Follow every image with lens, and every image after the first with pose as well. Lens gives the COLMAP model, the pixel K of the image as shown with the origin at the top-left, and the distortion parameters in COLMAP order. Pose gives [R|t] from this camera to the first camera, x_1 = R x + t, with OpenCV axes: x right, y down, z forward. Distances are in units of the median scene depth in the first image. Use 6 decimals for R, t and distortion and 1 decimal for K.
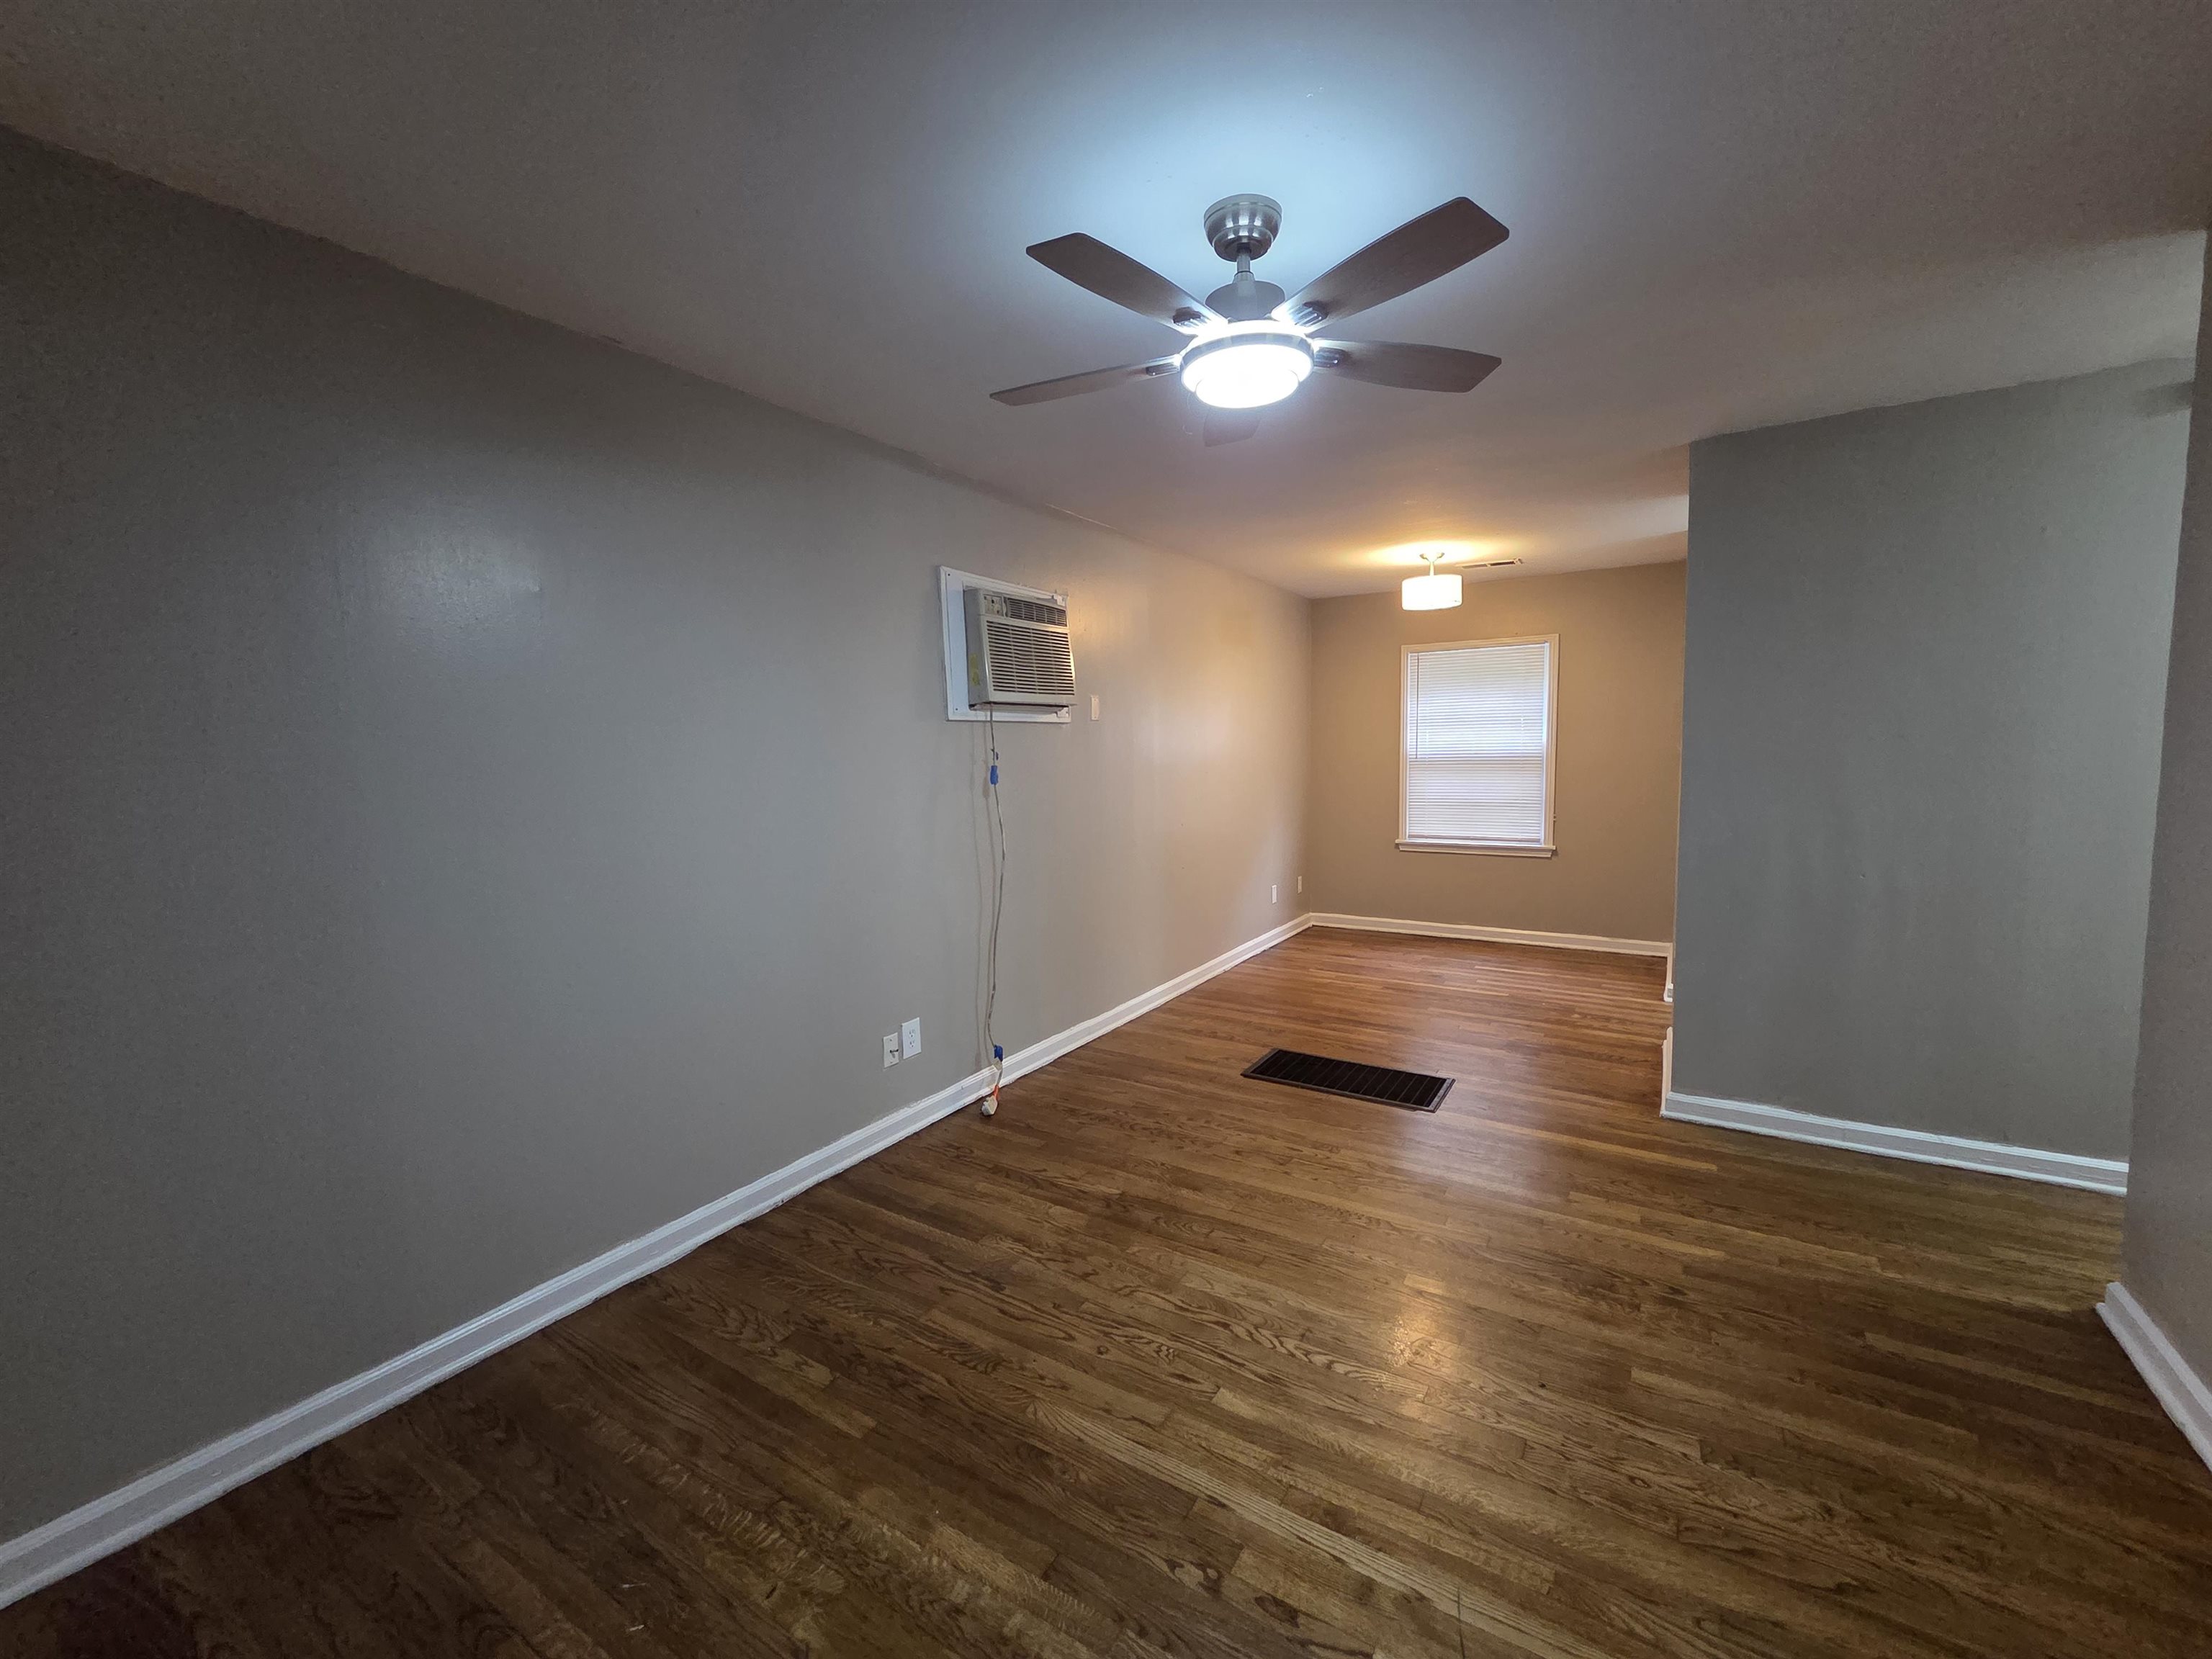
lens RADIAL K [[899.7, 0, 1122.1], [0, 899.7, 828.0], [0, 0, 1]] dist [-0.000700, -0.000700]
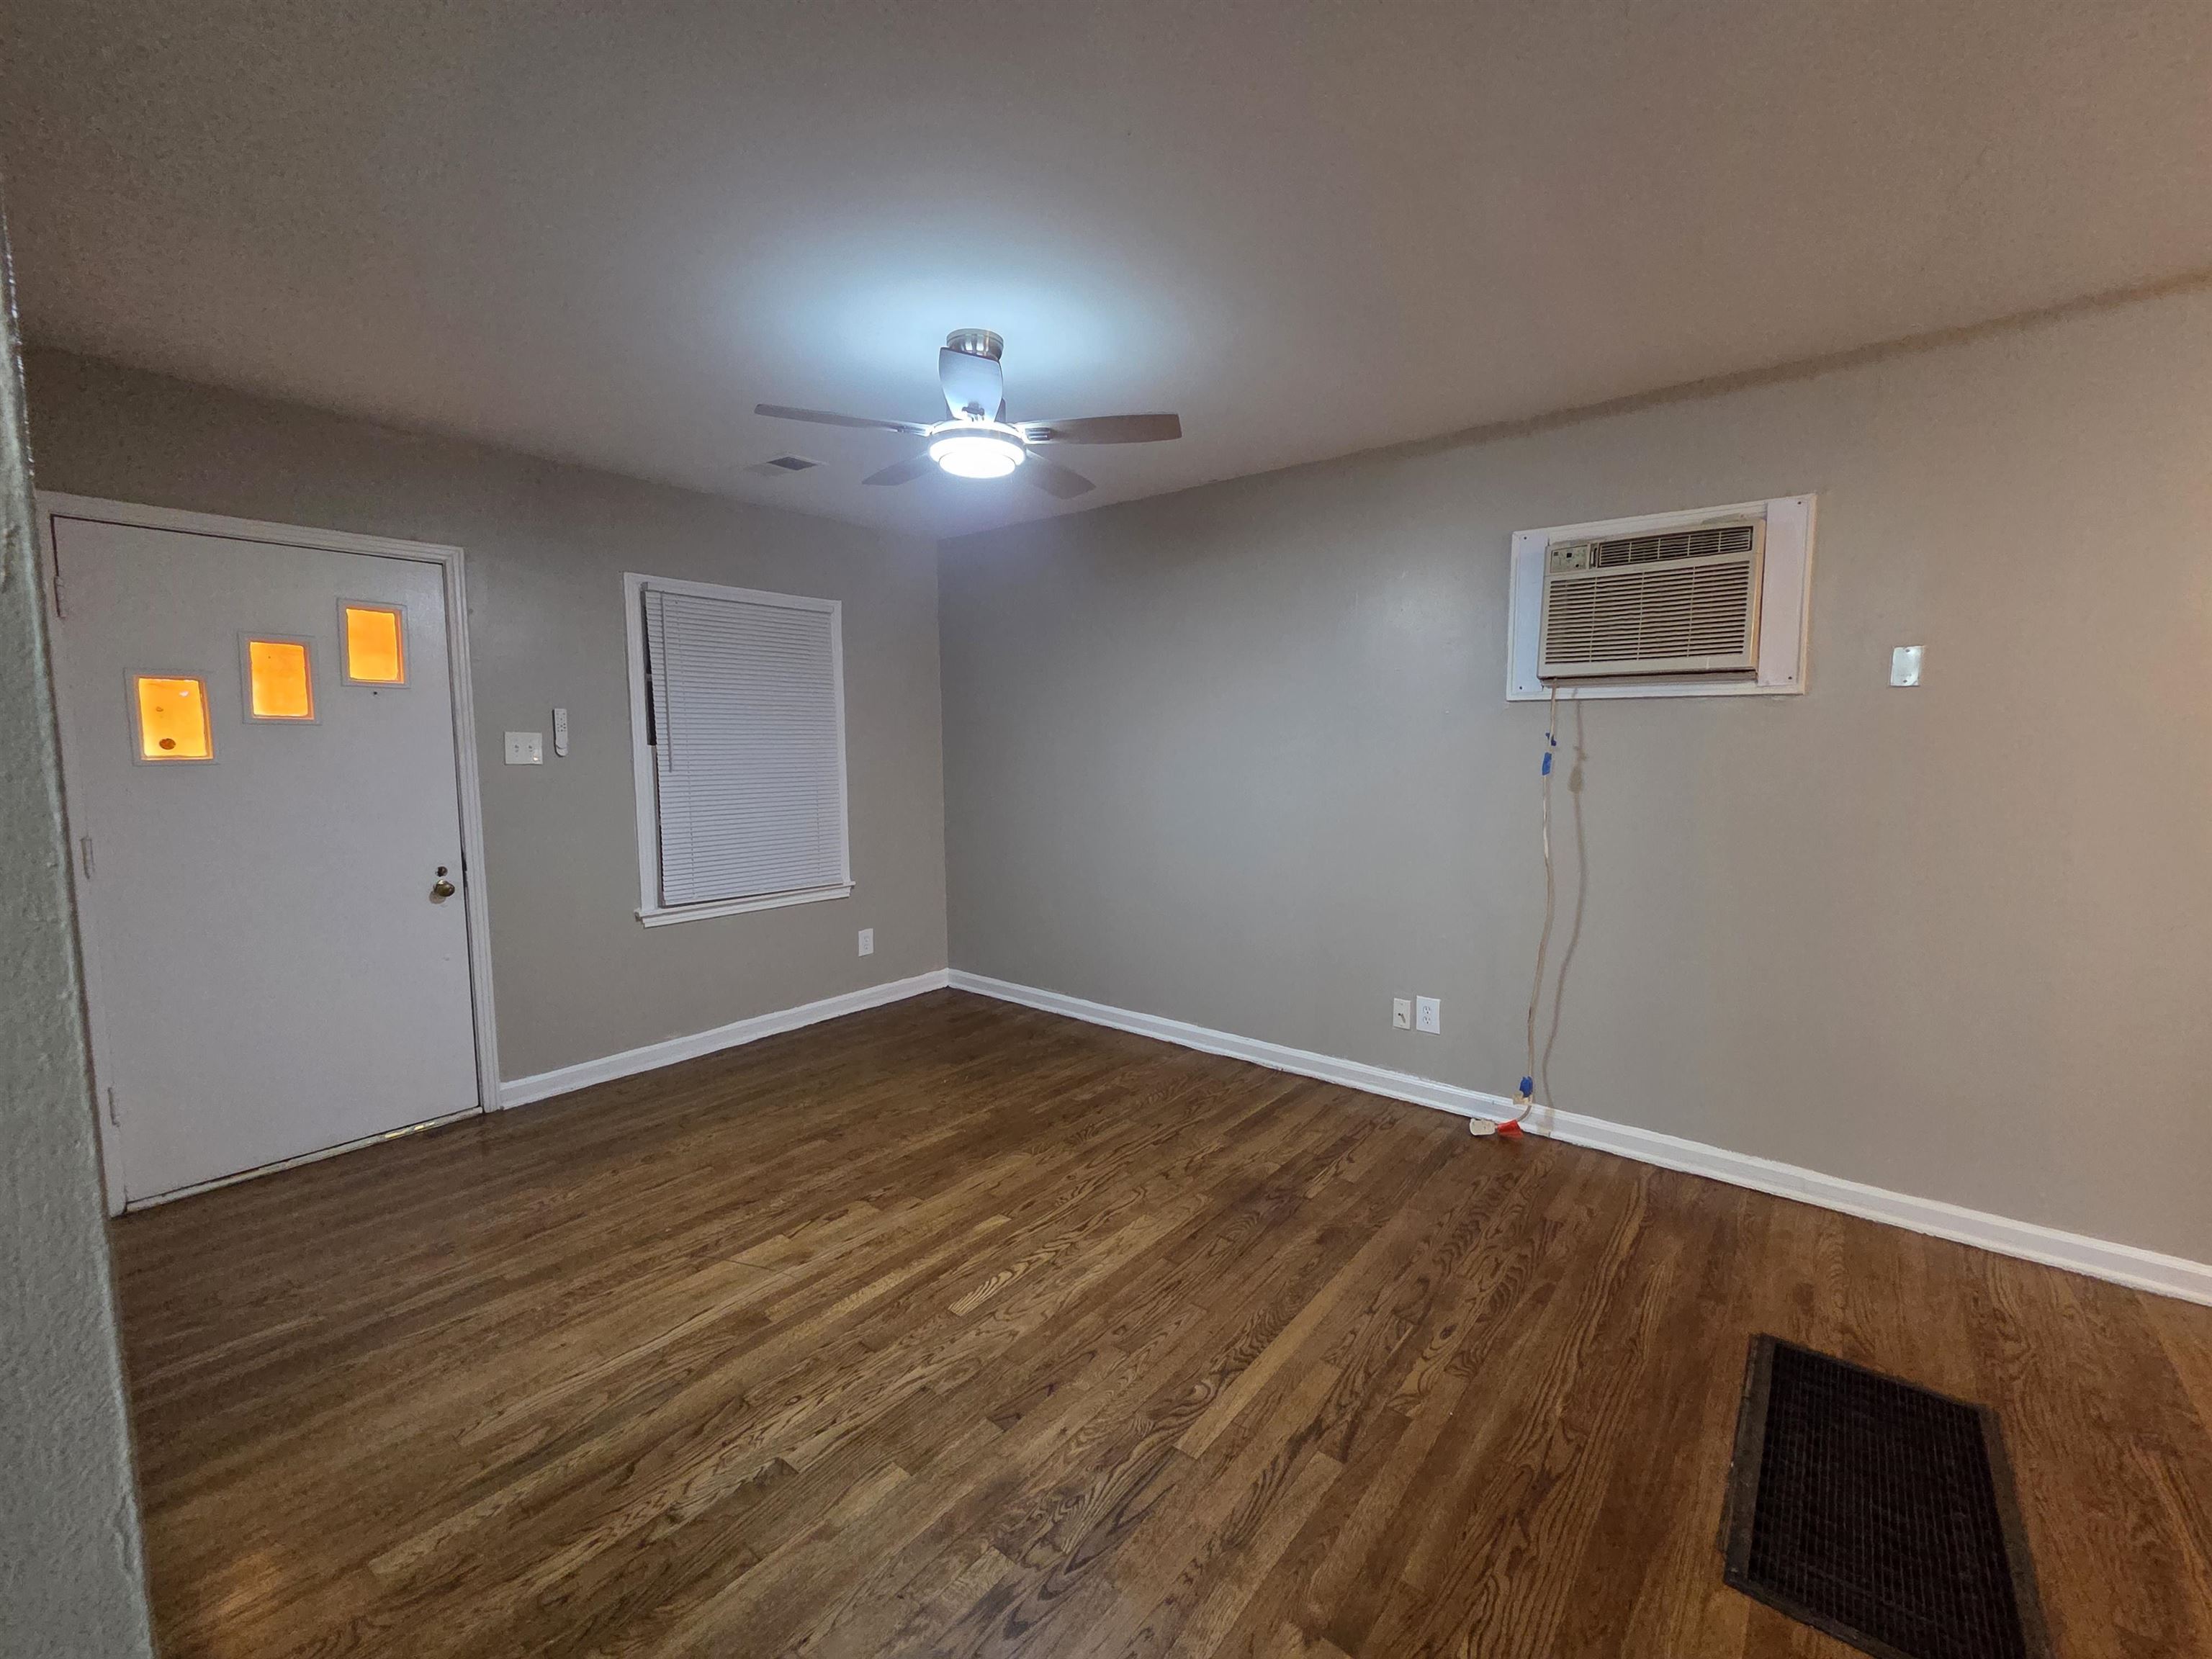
lens RADIAL K [[899.7, 0, 1122.1], [0, 899.7, 828.0], [0, 0, 1]] dist [-0.000700, -0.000700]
pose [[-0.121501, 0.113492, -0.986082, 0.622133], [-0.092313, 0.987844, 0.125069, -0.056771], [0.988289, 0.106224, -0.109547, 0.585976]]
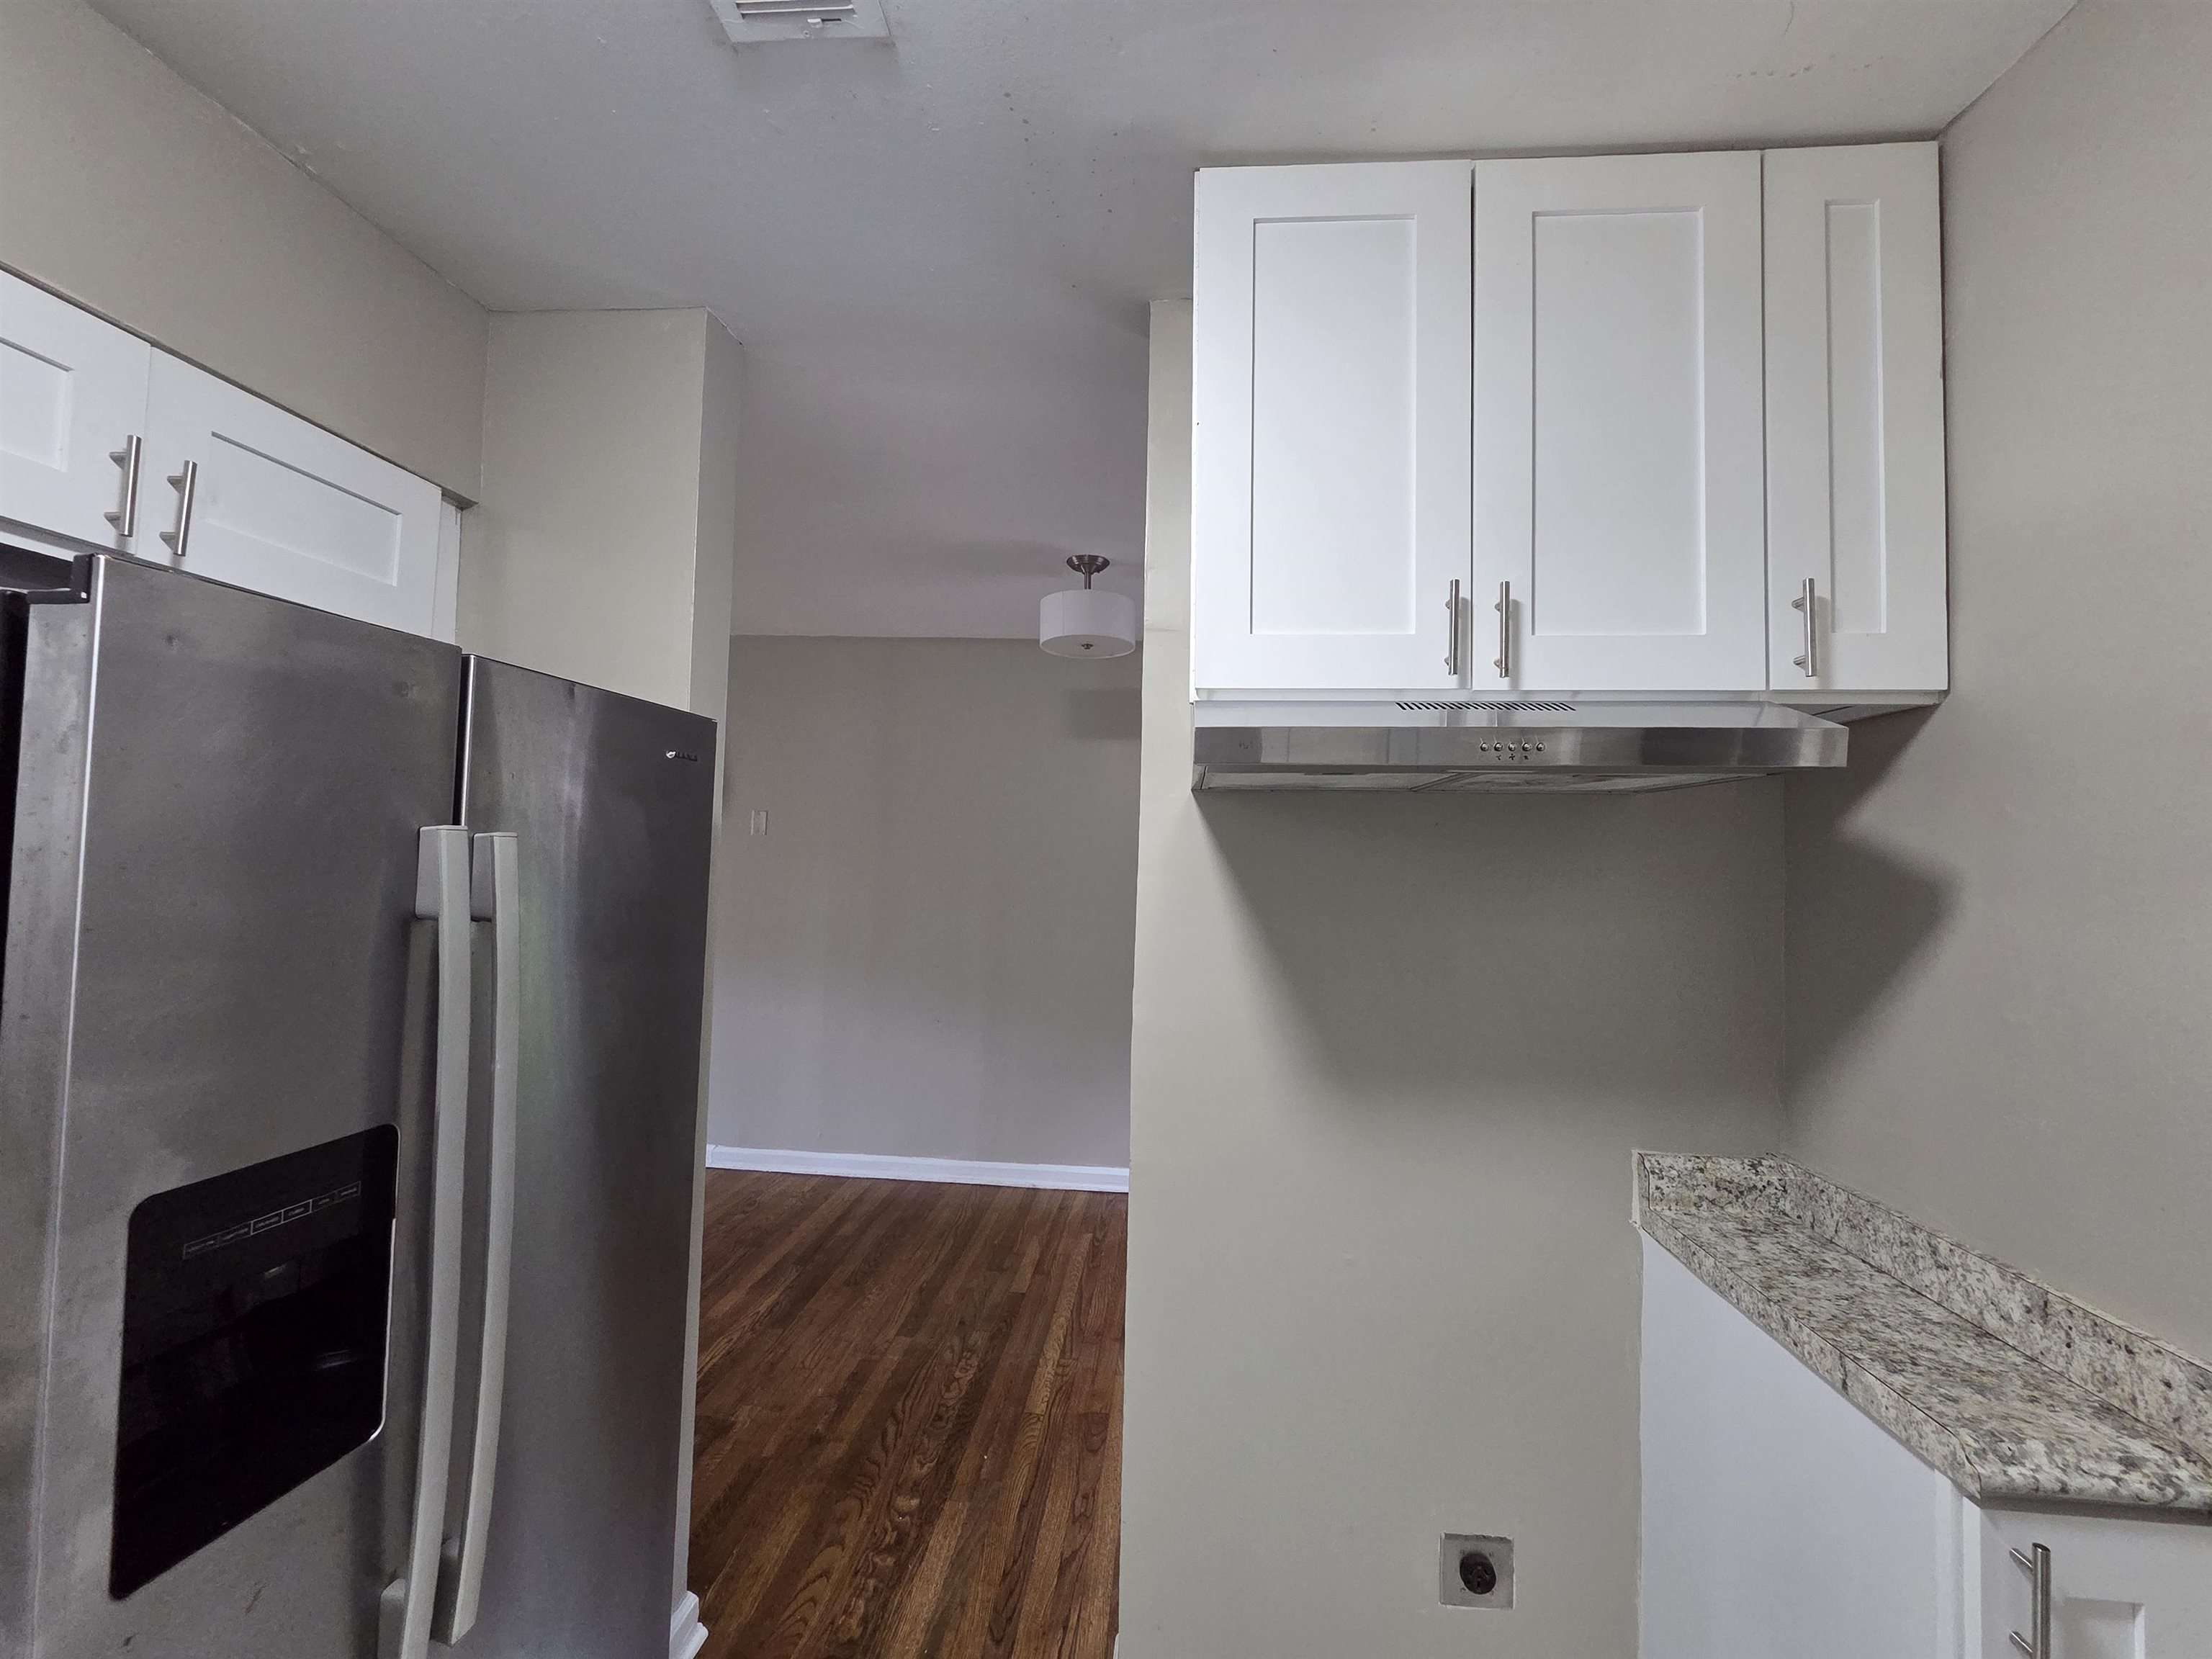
lens RADIAL K [[899.7, 0, 1122.1], [0, 899.7, 828.0], [0, 0, 1]] dist [-0.000700, -0.000700]
pose [[0.451273, -0.002550, -0.892382, 1.027510], [-0.116877, 0.991213, -0.061937, -0.117113], [0.884699, 0.132249, 0.447009, 0.913953]]
